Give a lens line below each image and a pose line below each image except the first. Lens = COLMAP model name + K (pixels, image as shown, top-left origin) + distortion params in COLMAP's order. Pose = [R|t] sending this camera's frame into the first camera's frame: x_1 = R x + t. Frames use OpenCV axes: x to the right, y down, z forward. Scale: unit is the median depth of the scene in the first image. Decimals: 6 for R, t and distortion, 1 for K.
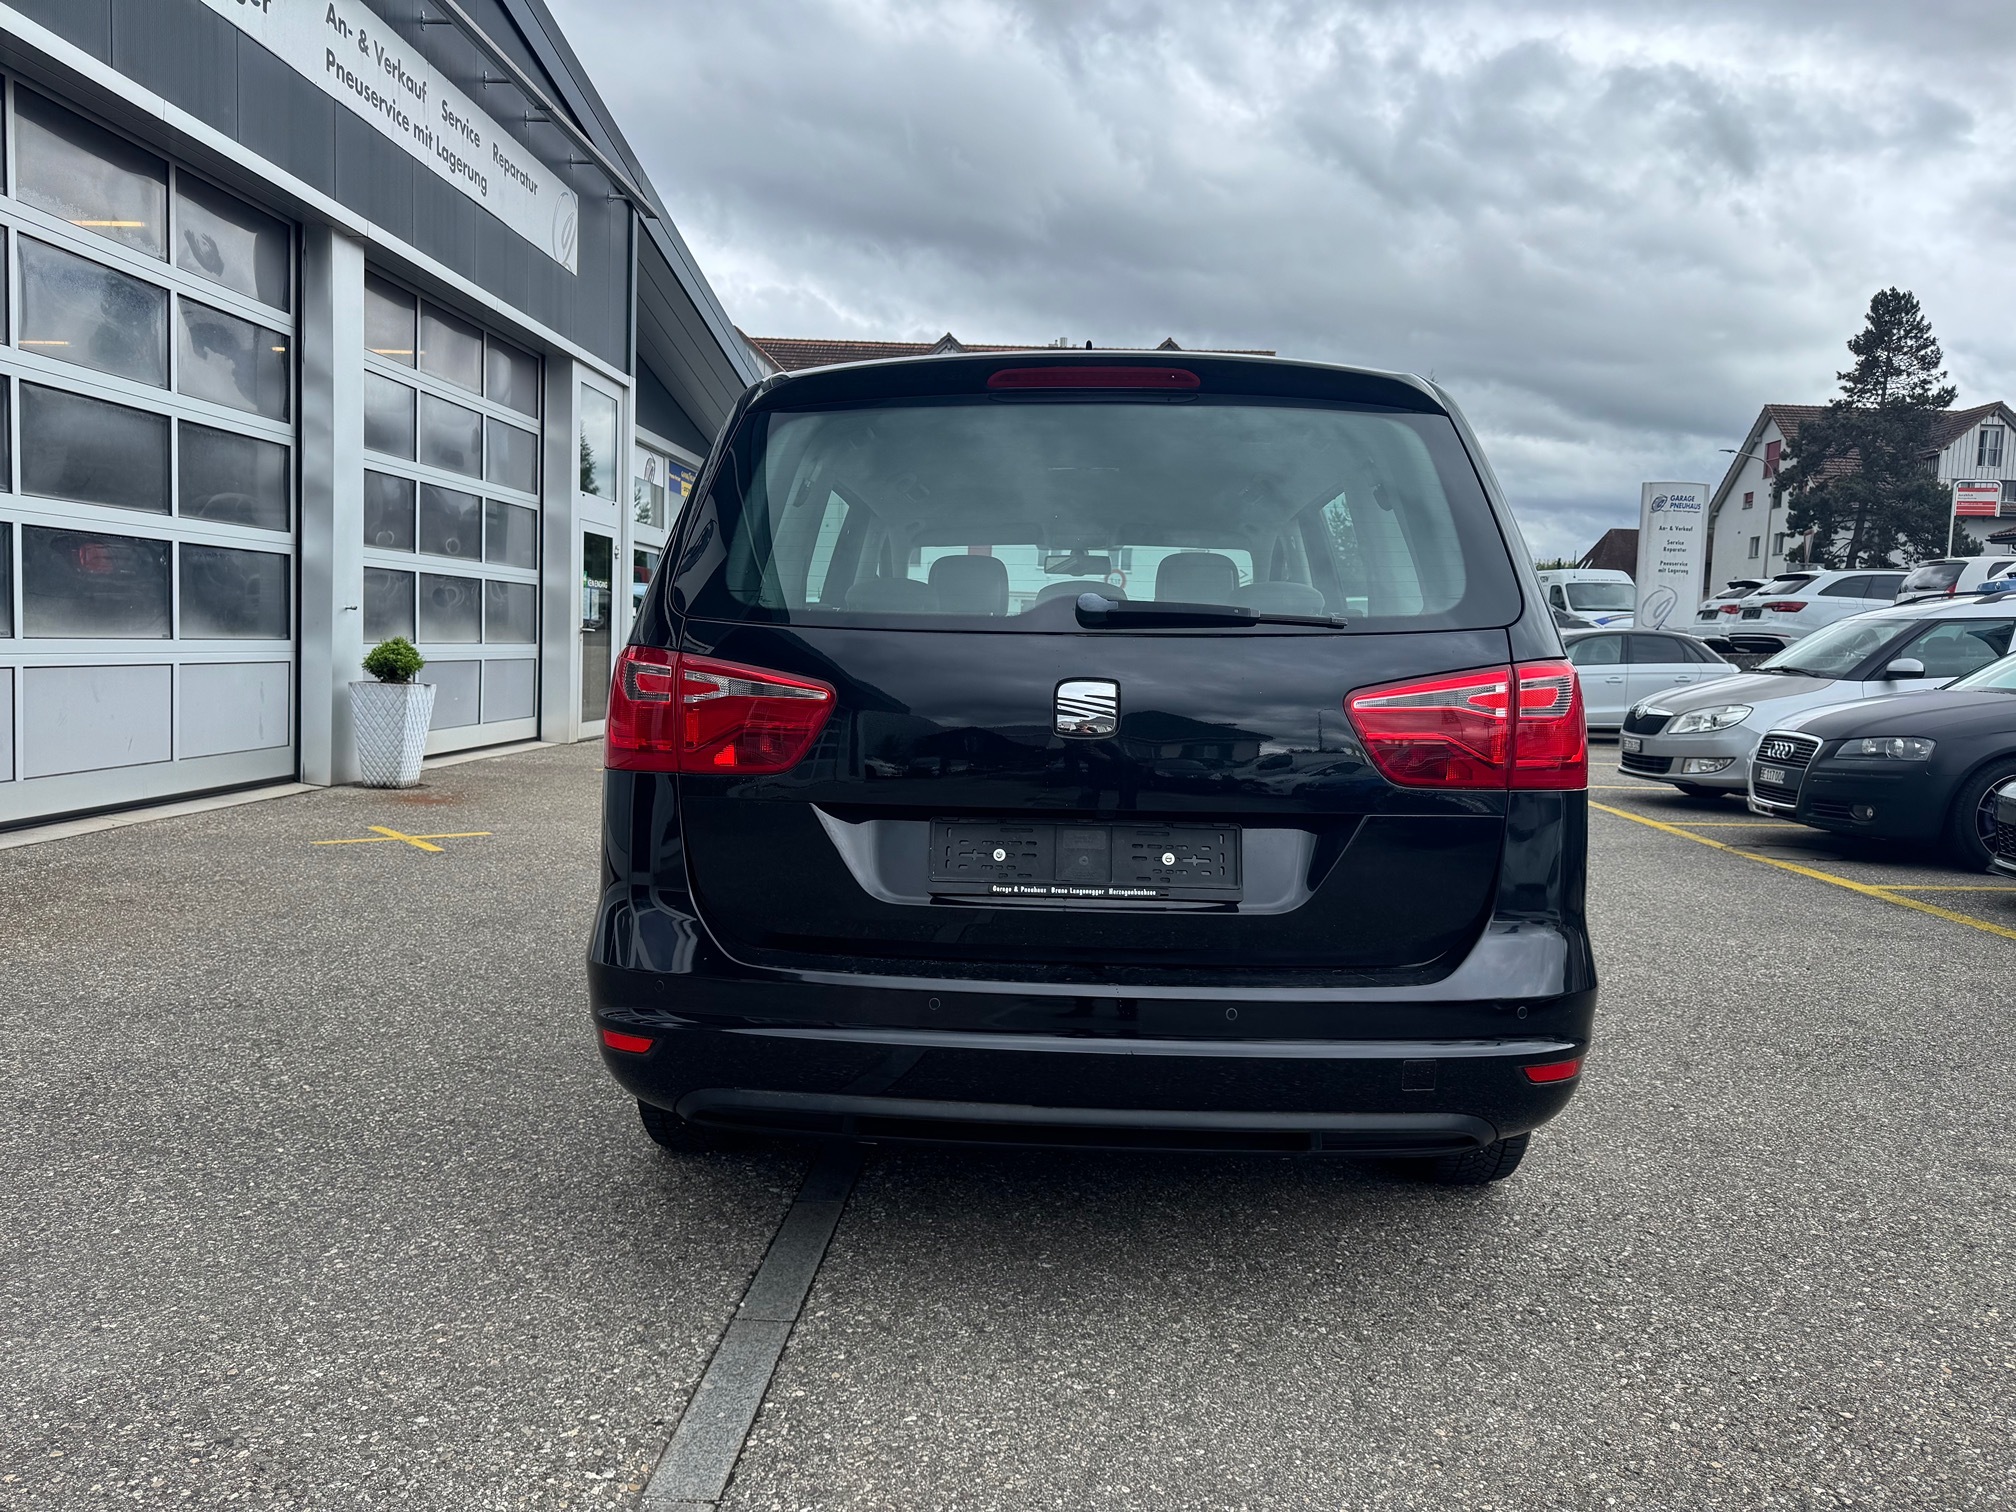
lens RADIAL K [[1419.4, 0, 1003.5], [0, 1419.4, 750.8], [0, 0, 1]] dist [0.000996, -0.006491]
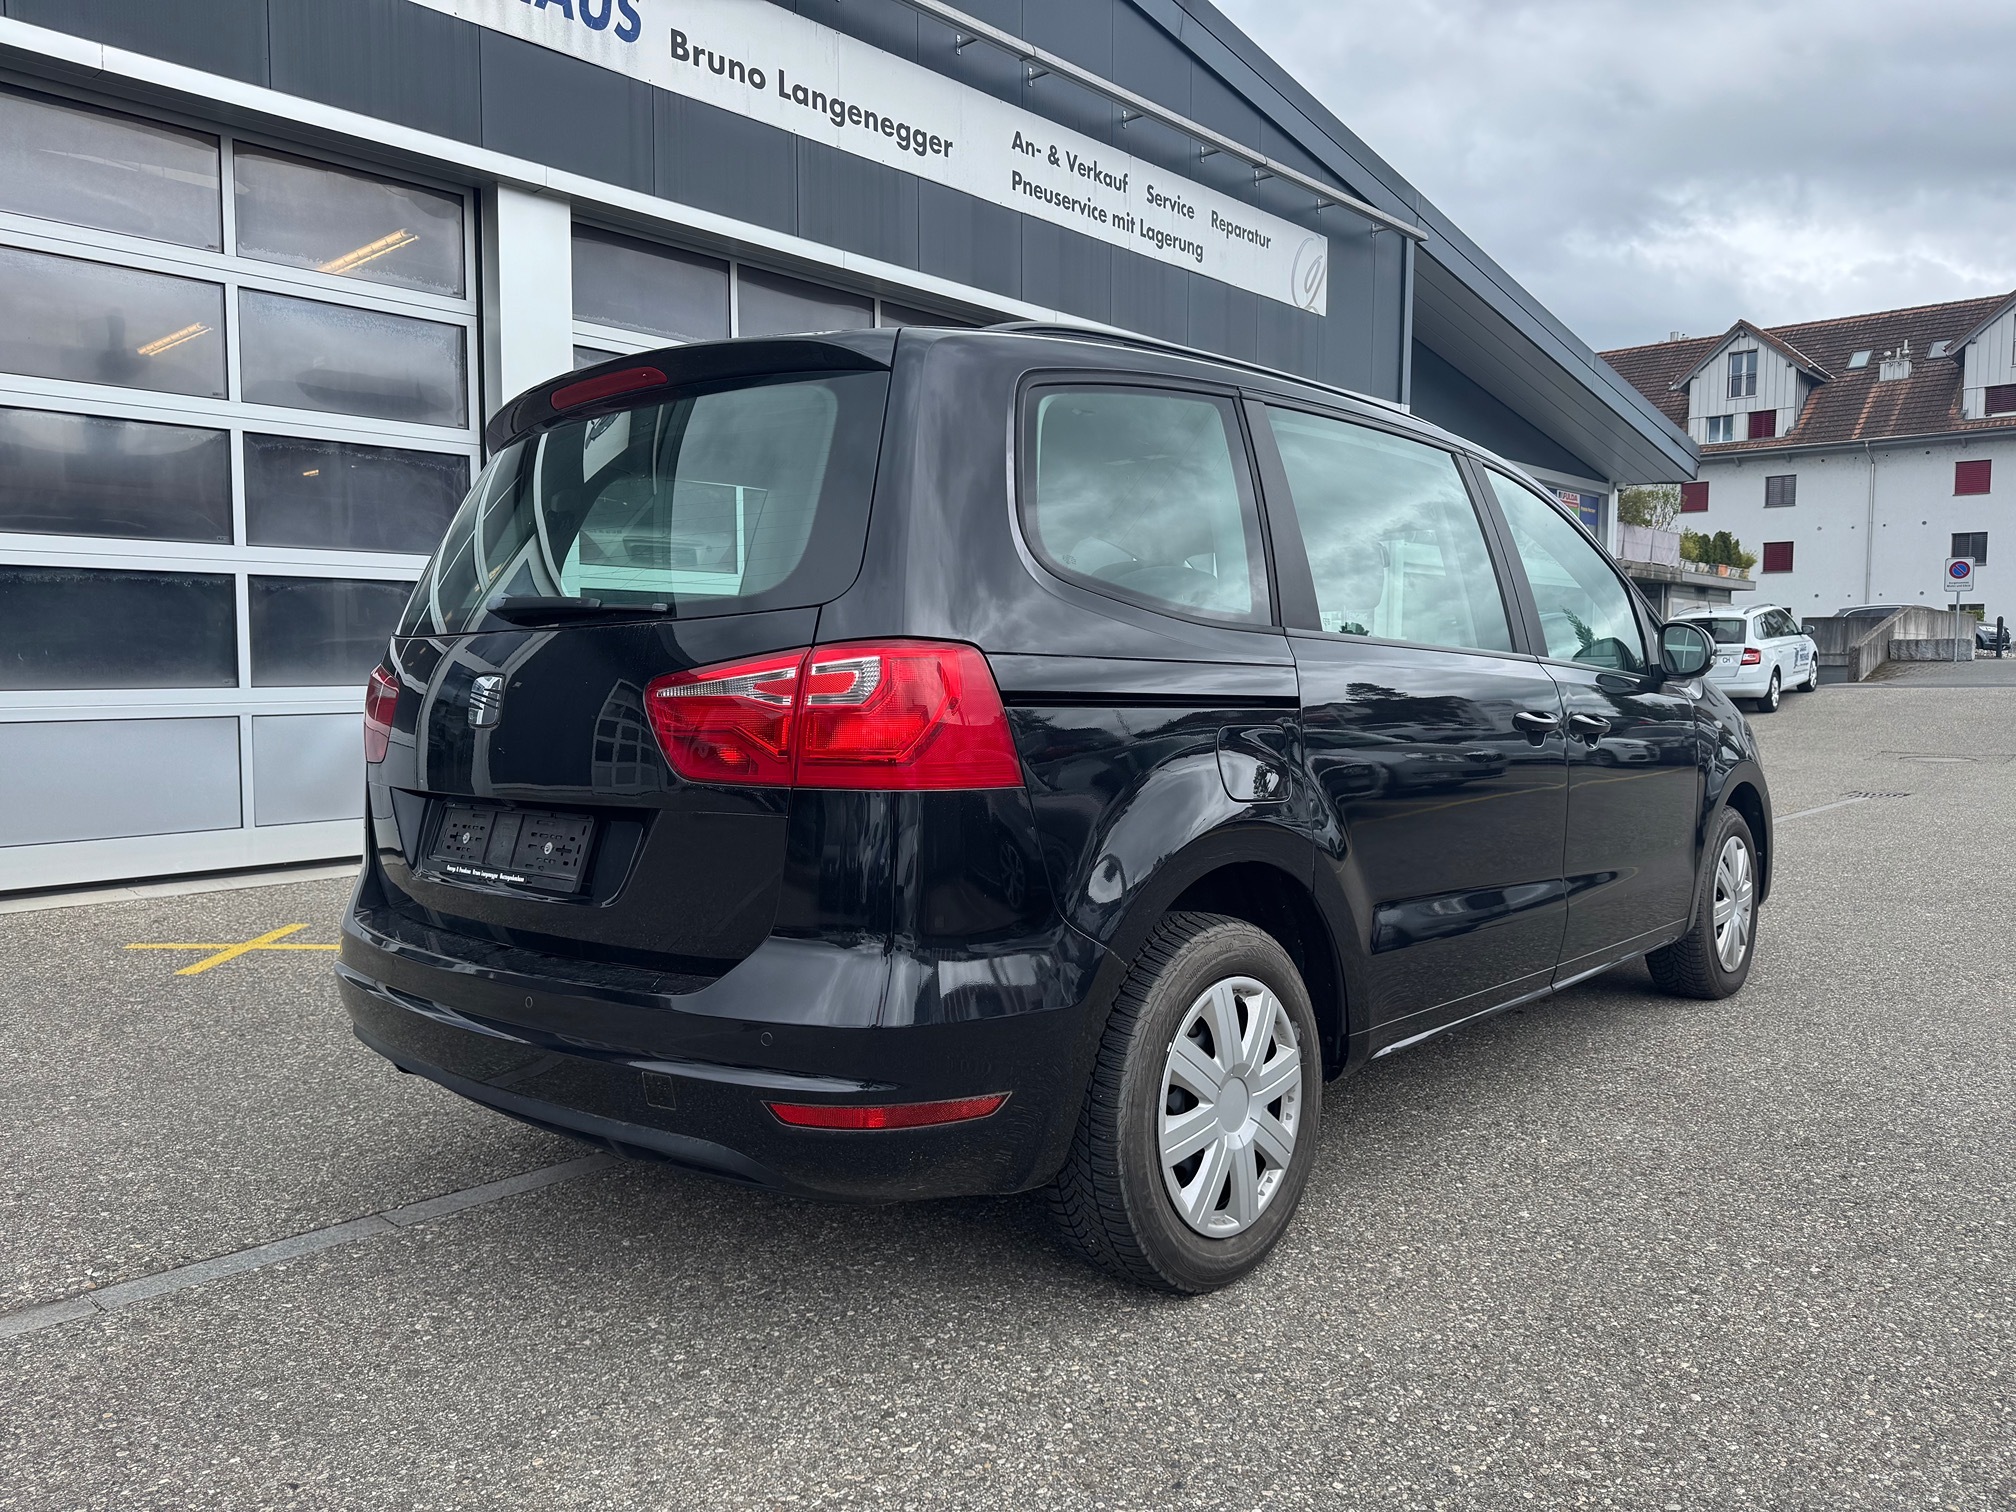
lens RADIAL K [[1419.4, 0, 1003.5], [0, 1419.4, 750.8], [0, 0, 1]] dist [0.000996, -0.006491]
pose [[0.772418, 0.003456, -0.635105, 1.049100], [-0.019911, 0.999625, -0.018776, 0.018567], [0.634803, 0.027149, 0.772197, 0.418950]]
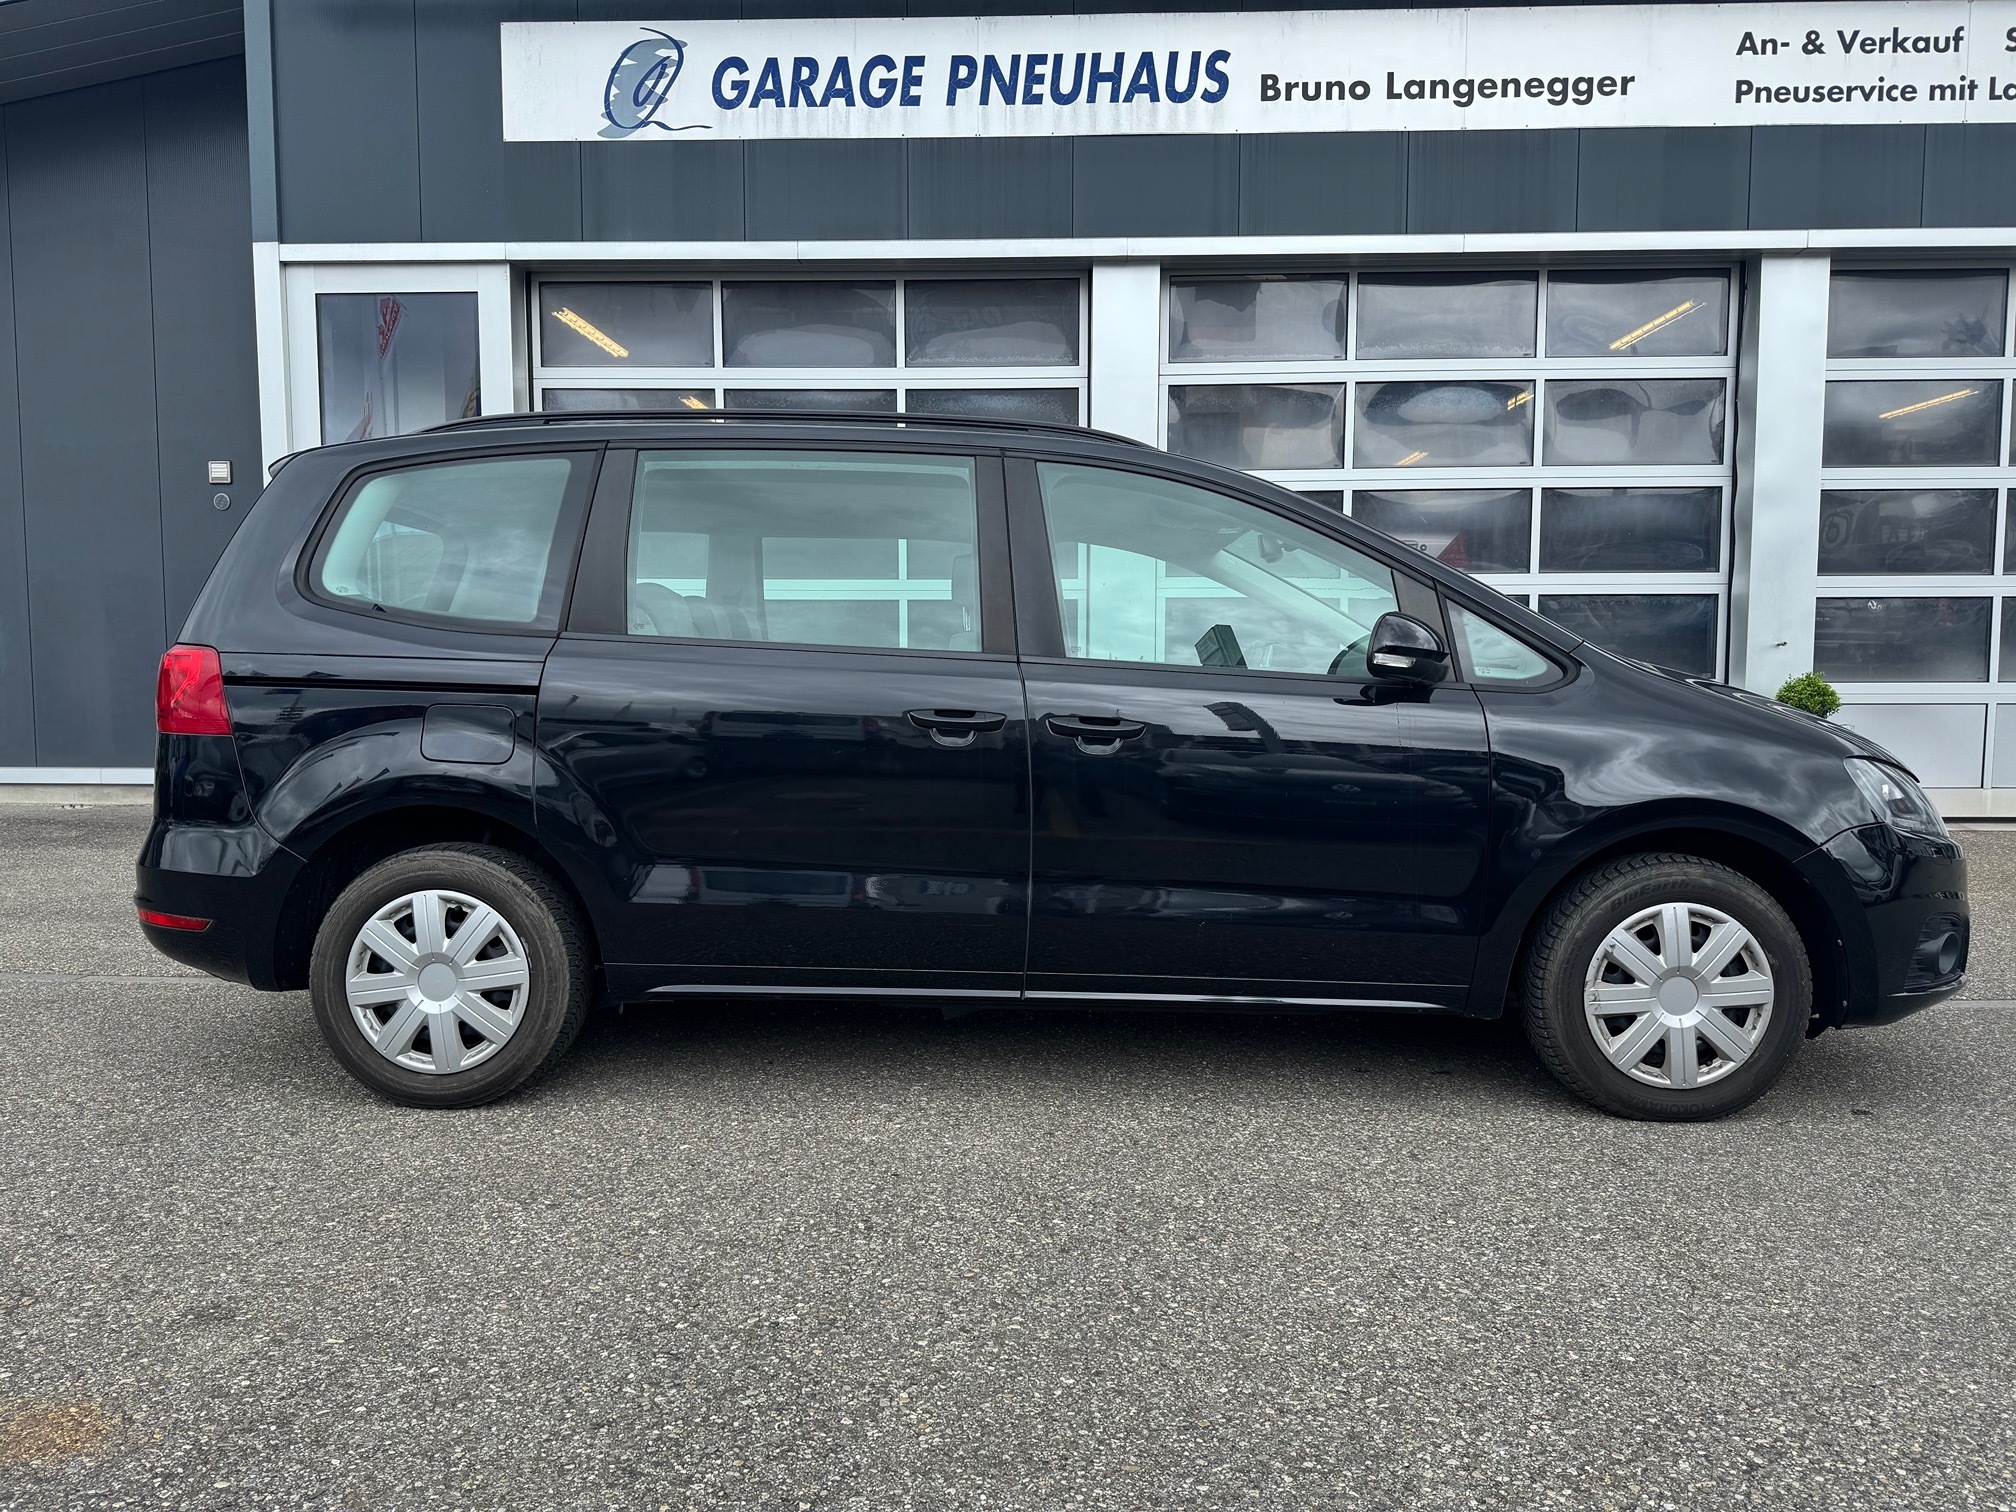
lens RADIAL K [[1402.9, 0, 1011.7], [0, 1402.9, 776.2], [0, 0, 1]] dist [-0.004786, -0.003998]
pose [[0.032809, 0.043552, -0.998512, 2.029564], [-0.068662, 0.996788, 0.041220, -0.059442], [0.997100, 0.067208, 0.035694, 1.965638]]
